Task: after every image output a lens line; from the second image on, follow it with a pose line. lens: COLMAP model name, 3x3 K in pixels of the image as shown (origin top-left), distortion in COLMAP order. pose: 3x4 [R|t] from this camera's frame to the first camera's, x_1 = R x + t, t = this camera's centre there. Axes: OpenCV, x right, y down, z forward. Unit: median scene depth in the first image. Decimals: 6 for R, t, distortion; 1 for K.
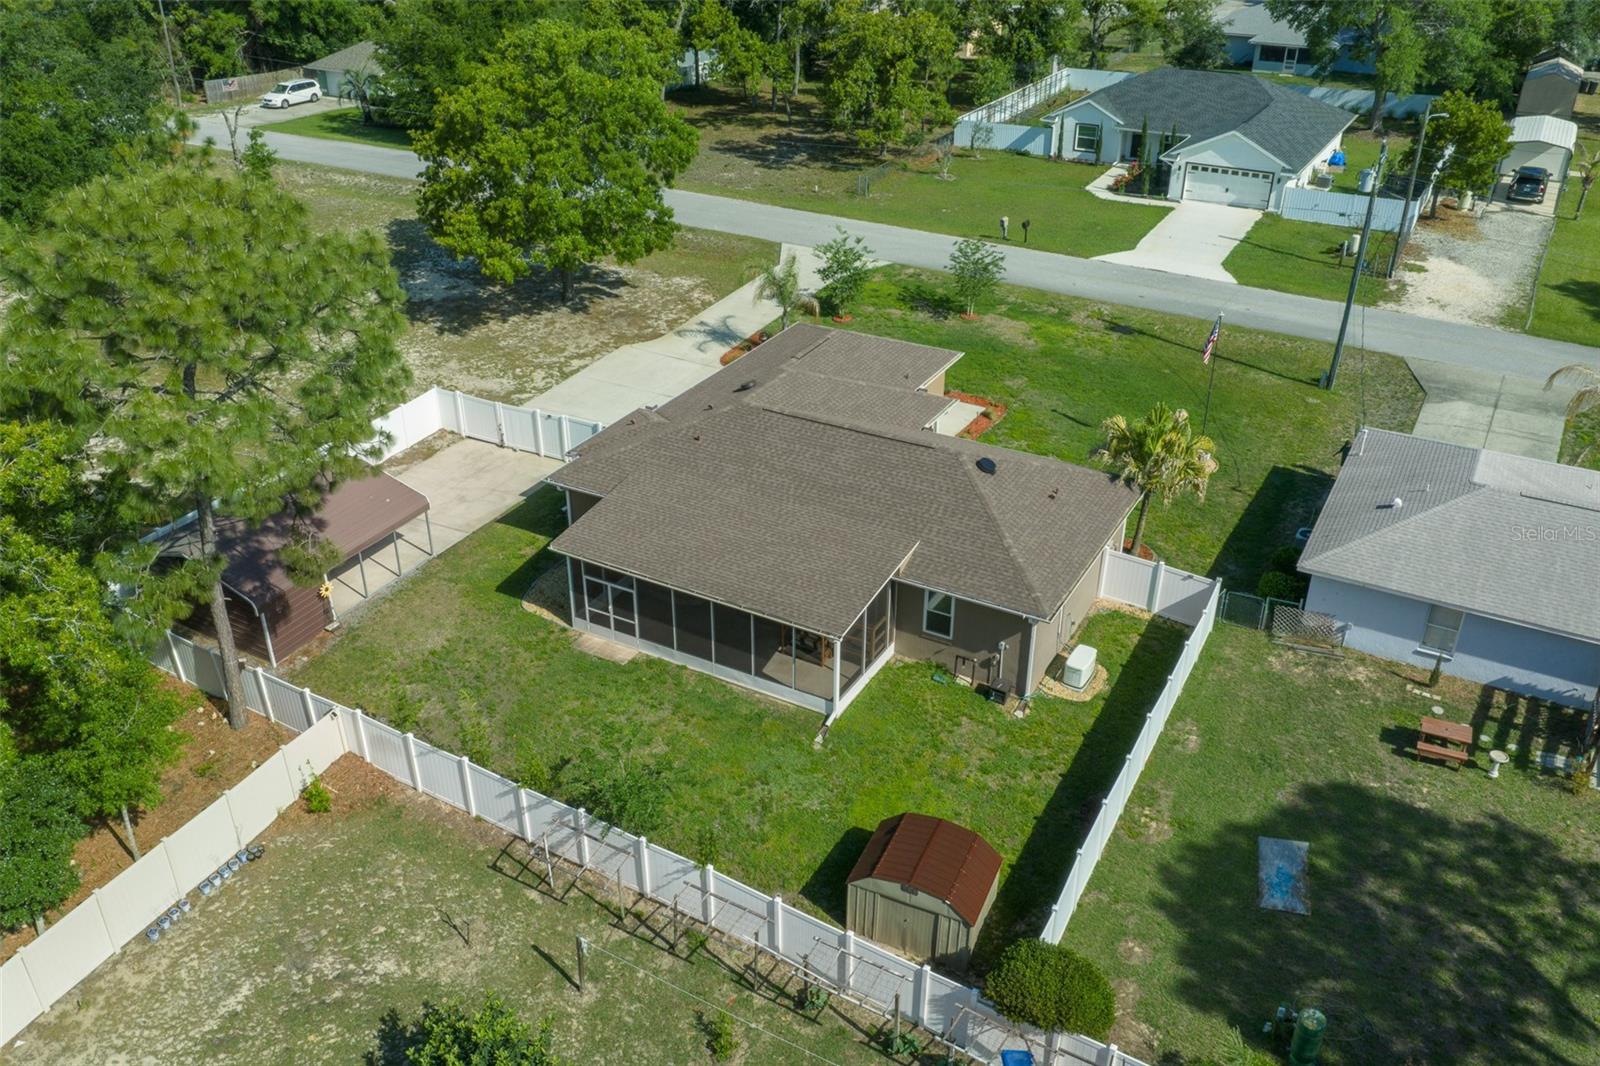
lens RADIAL K [[1324.7, 0, 797.0], [0, 1324.7, 534.1], [0, 0, 1]] dist [0.007929, -0.006910]
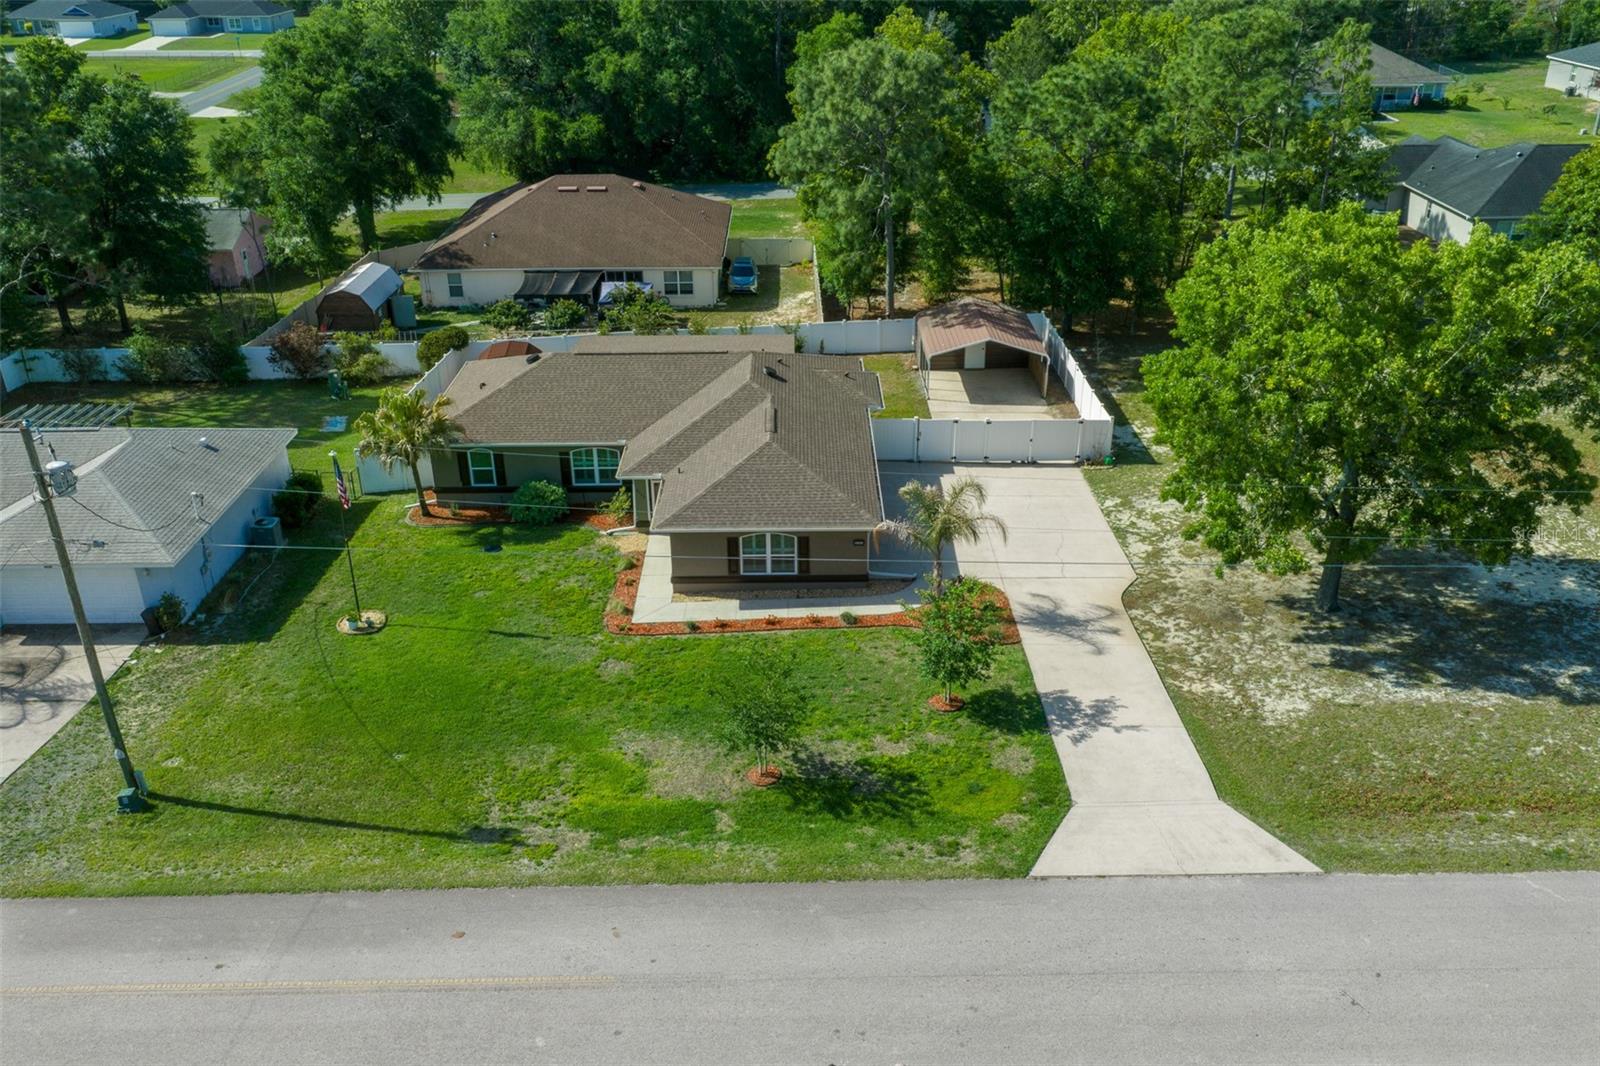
lens RADIAL K [[1318.7, 0, 796.7], [0, 1318.7, 538.9], [0, 0, 1]] dist [0.014681, -0.017321]
pose [[-0.873380, 0.221155, -0.433934, 0.350927], [-0.229727, 0.598563, 0.767430, -0.678668], [0.429458, 0.769944, -0.471967, 1.252420]]
